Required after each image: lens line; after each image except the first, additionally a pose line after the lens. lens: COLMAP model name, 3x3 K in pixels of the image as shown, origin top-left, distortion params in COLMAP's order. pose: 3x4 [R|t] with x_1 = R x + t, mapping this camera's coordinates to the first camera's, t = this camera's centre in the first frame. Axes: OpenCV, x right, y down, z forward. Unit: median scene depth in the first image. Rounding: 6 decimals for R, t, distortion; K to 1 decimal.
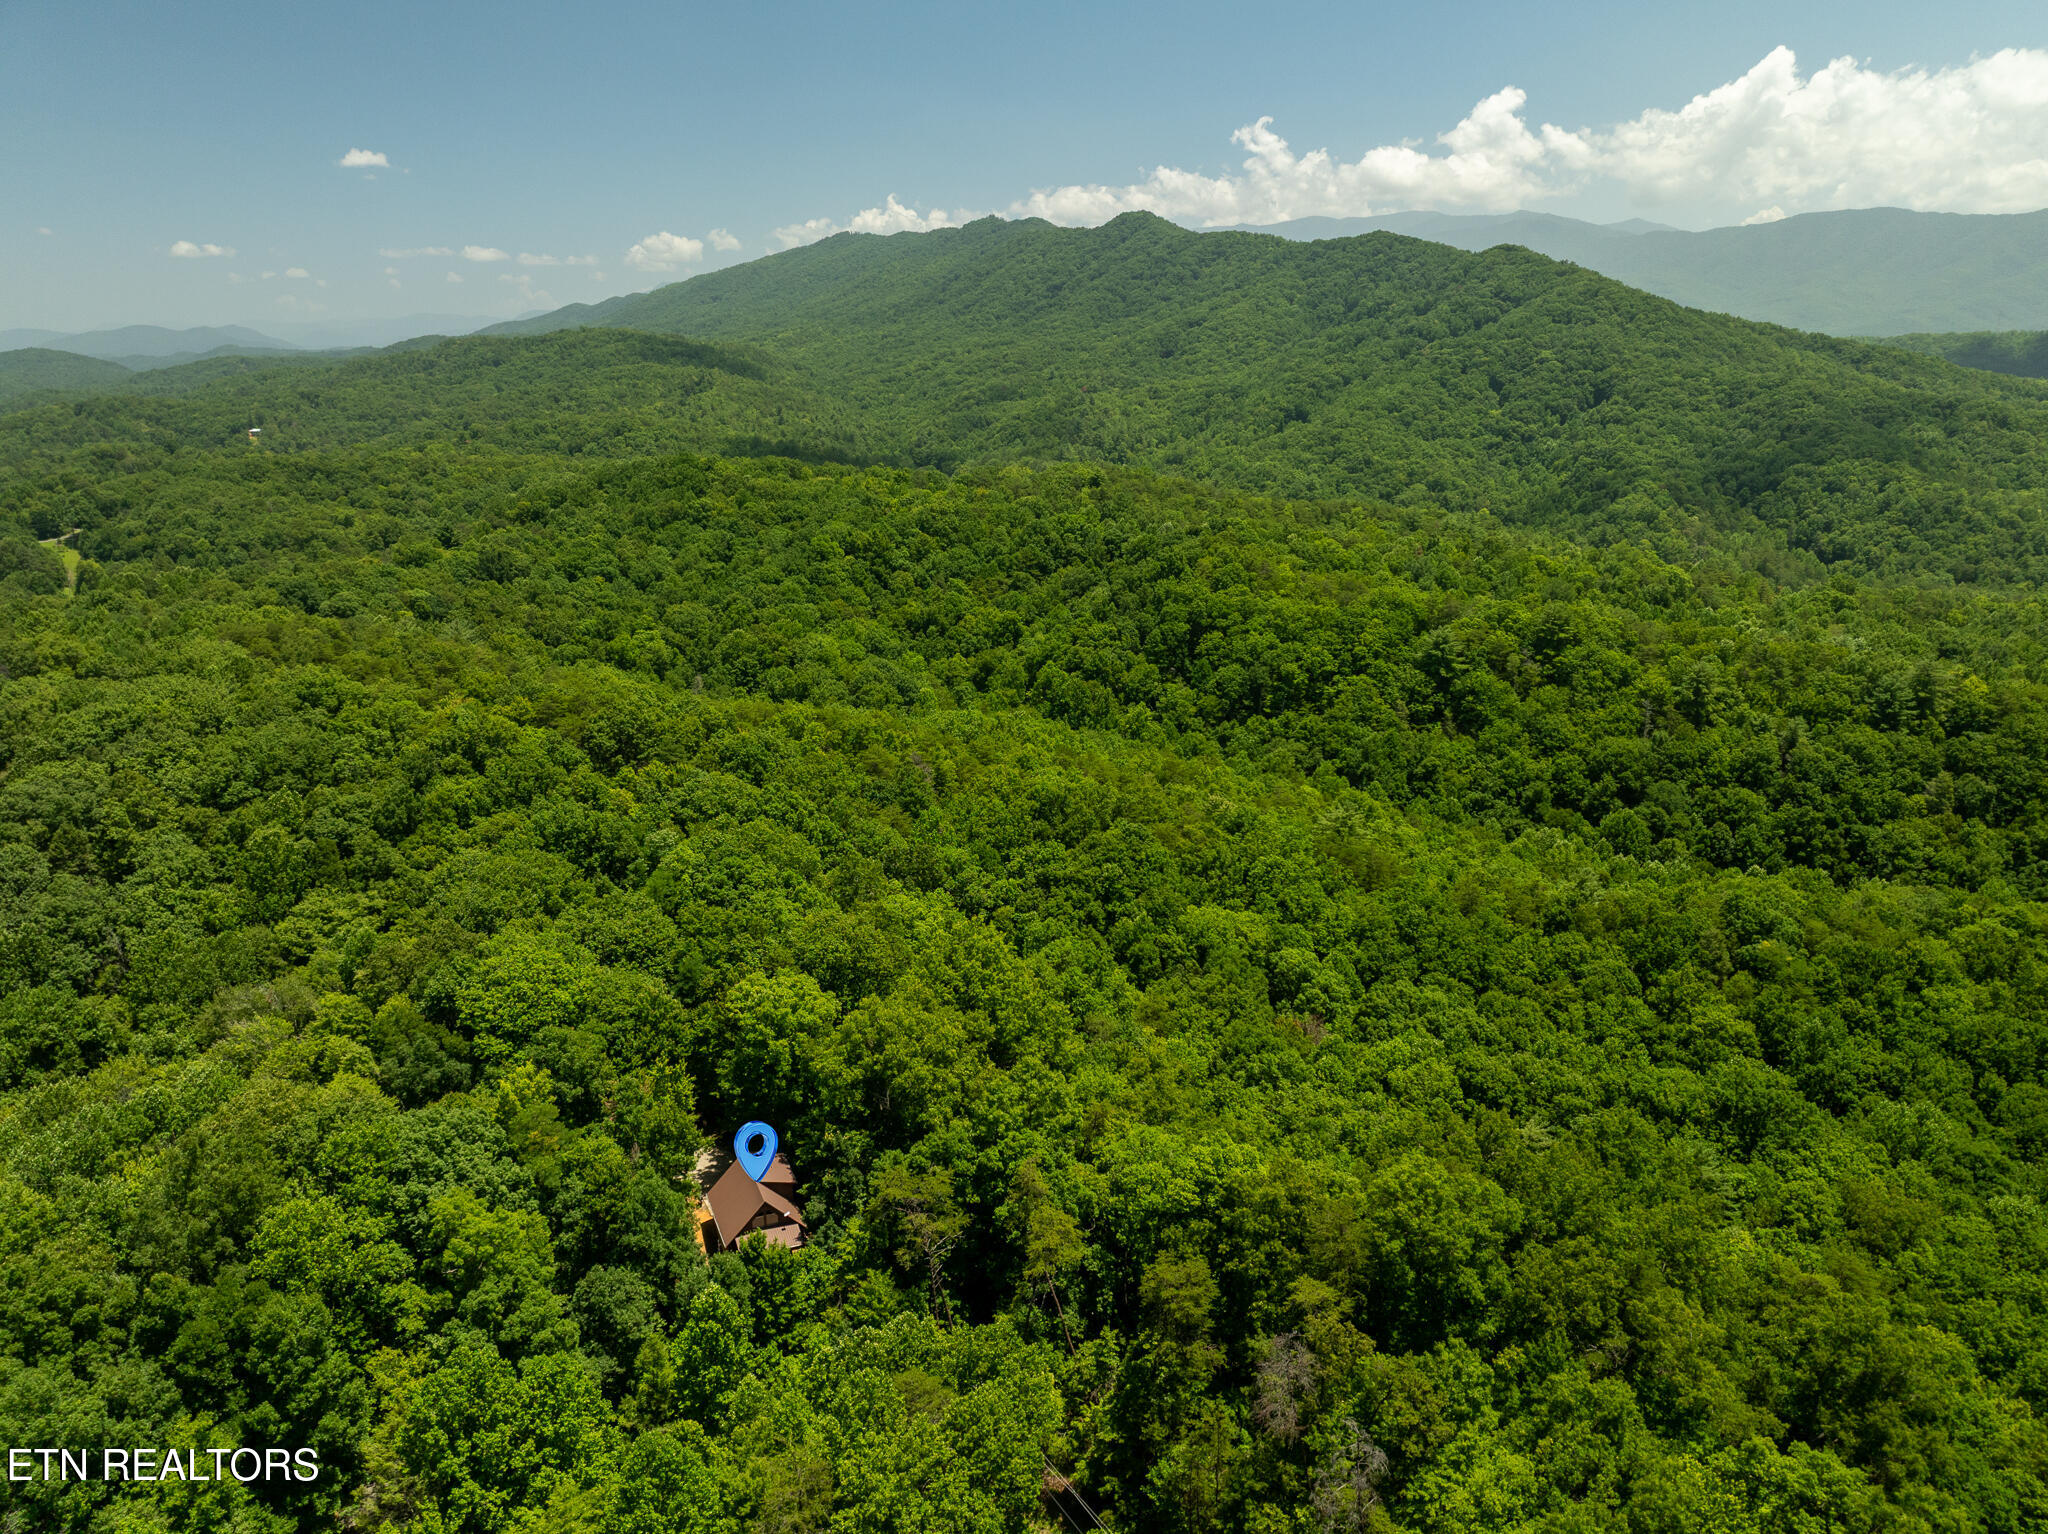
lens RADIAL K [[1455.9, 0, 1029.1], [0, 1455.9, 766.3], [0, 0, 1]] dist [-0.046108, 0.019844]
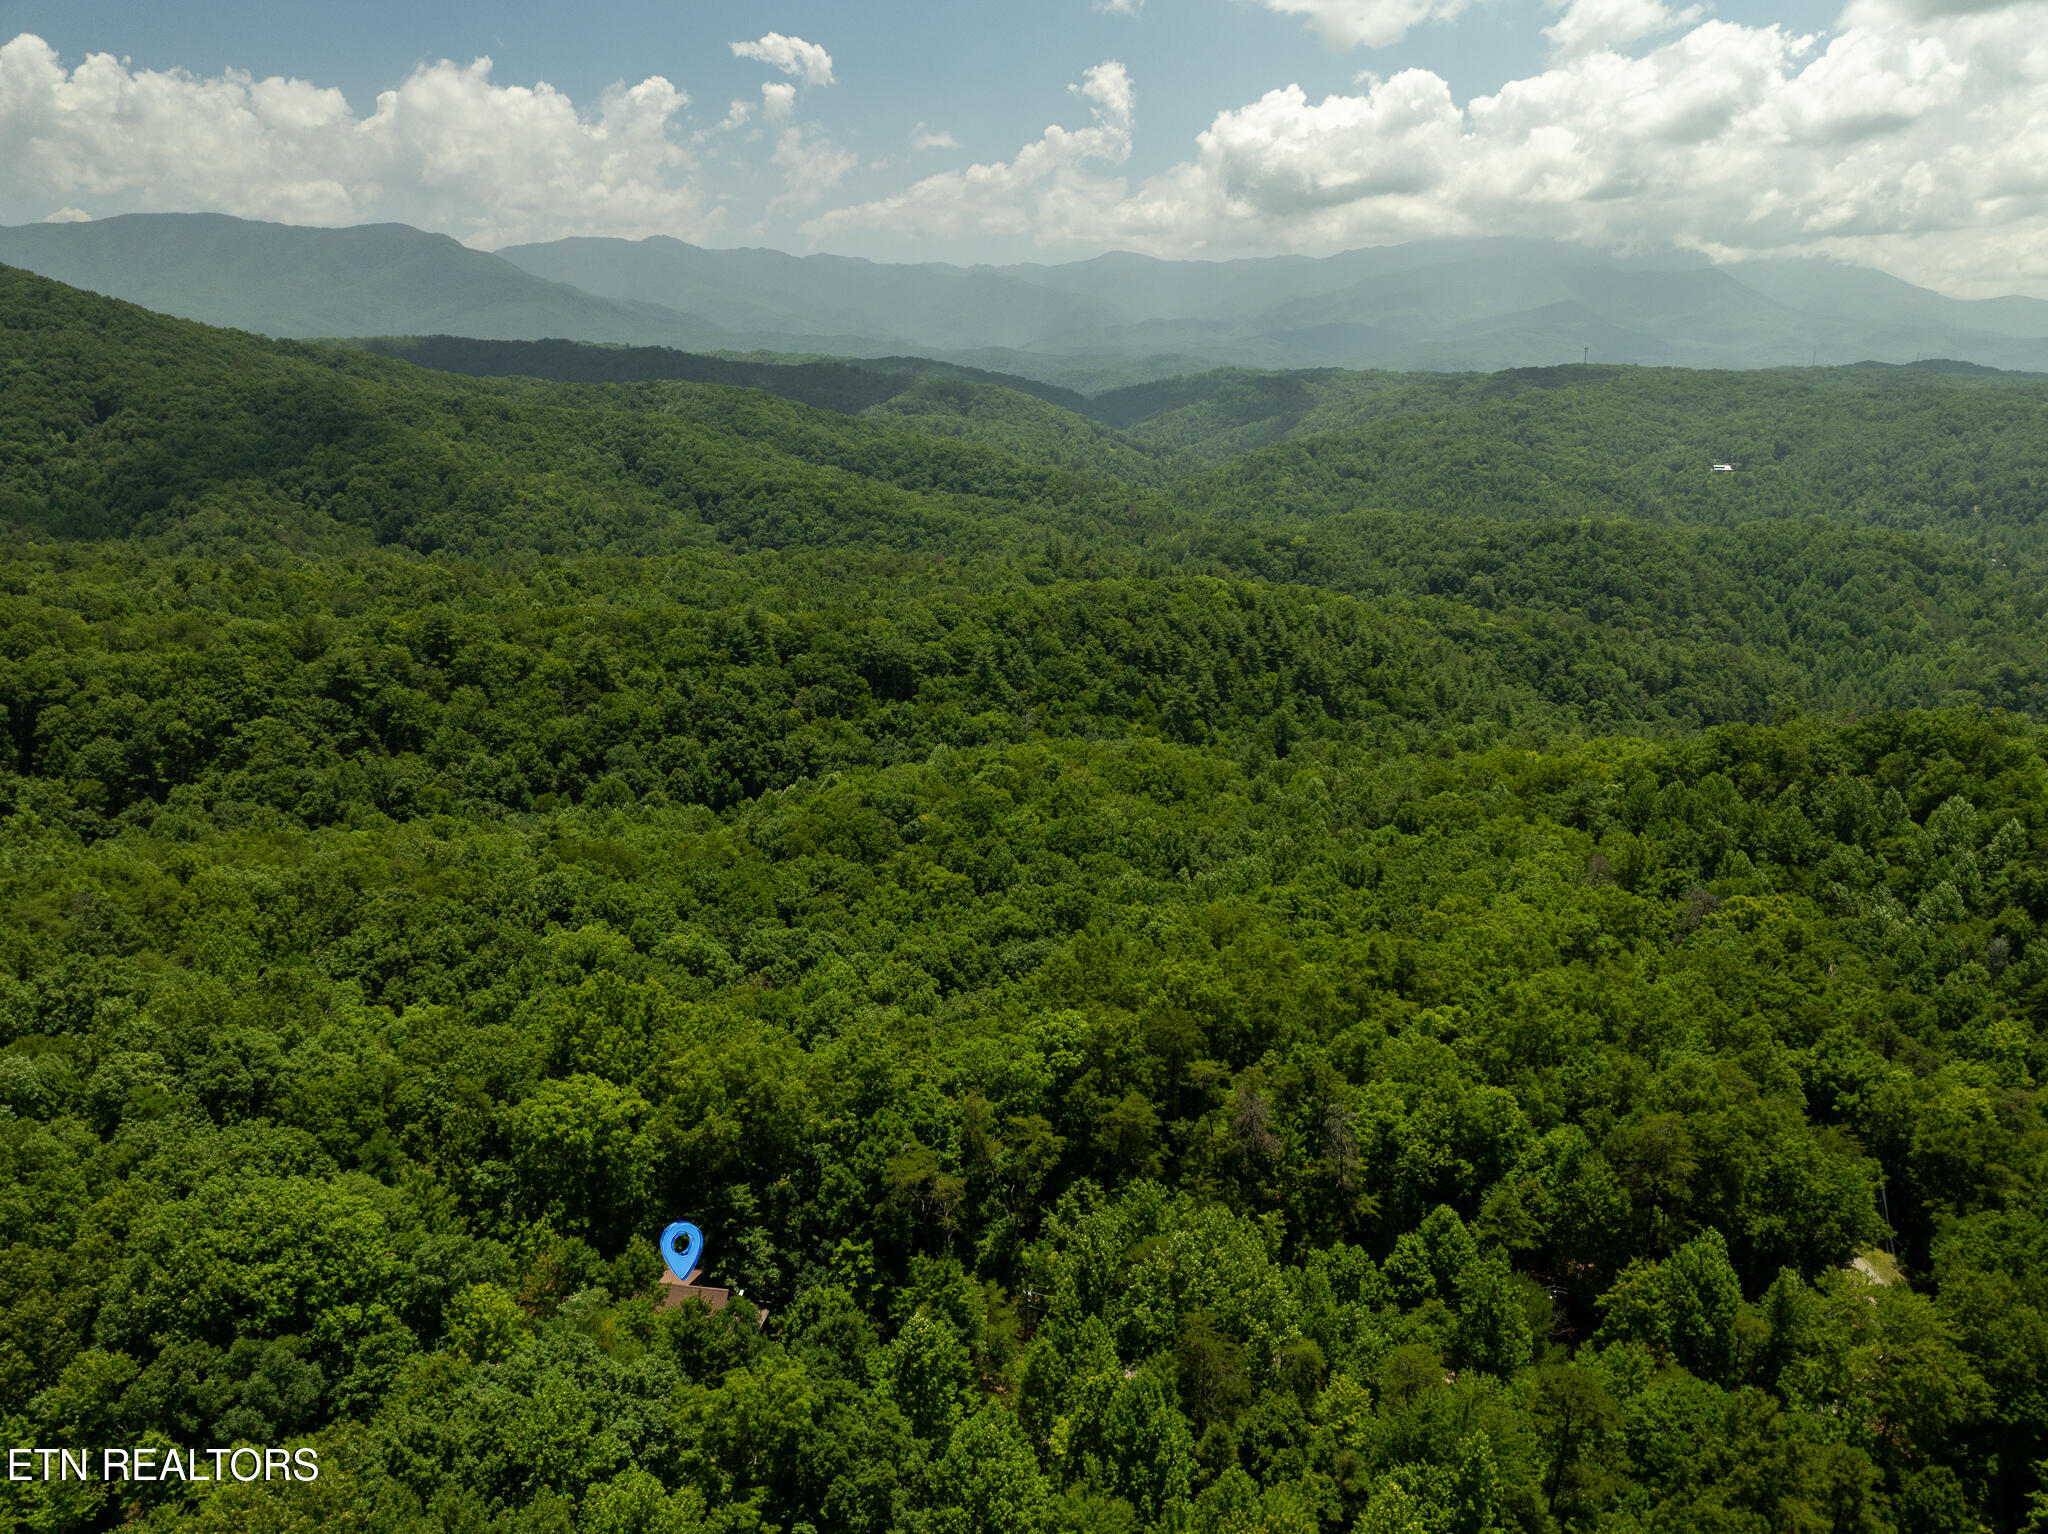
lens RADIAL K [[1455.9, 0, 1029.1], [0, 1455.9, 766.3], [0, 0, 1]] dist [-0.046108, 0.019844]
pose [[0.526367, -0.229025, 0.818832, -0.101676], [0.232083, 0.965170, 0.120766, -0.011876], [-0.817970, 0.126470, 0.561186, 0.041644]]
